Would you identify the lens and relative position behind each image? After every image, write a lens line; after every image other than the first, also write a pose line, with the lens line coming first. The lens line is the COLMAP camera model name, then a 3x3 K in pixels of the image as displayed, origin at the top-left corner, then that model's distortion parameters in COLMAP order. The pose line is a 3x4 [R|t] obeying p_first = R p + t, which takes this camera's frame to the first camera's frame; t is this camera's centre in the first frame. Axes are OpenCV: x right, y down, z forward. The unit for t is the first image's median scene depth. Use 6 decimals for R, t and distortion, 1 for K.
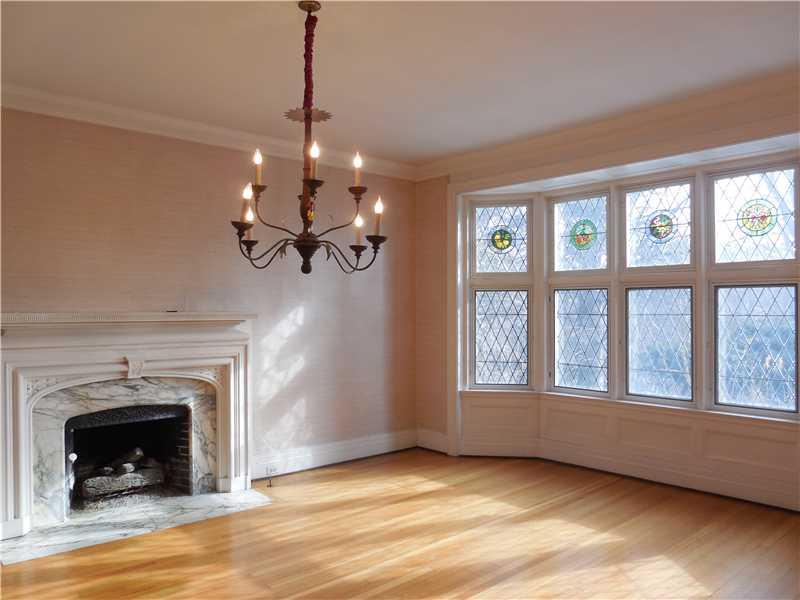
lens RADIAL K [[606.5, 0, 406.0], [0, 606.5, 301.8], [0, 0, 1]] dist [-0.051315, 0.007404]
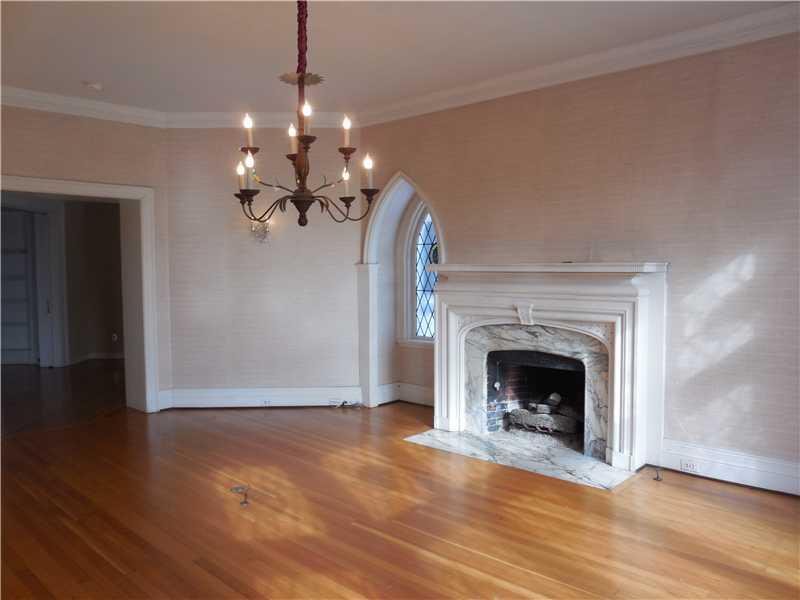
lens RADIAL K [[606.5, 0, 406.0], [0, 606.5, 301.8], [0, 0, 1]] dist [-0.051315, 0.007404]
pose [[0.096043, 0.056864, -0.993752, 0.594596], [0.018666, 0.998088, 0.058917, 0.017944], [0.995202, -0.024207, 0.094798, 0.673258]]
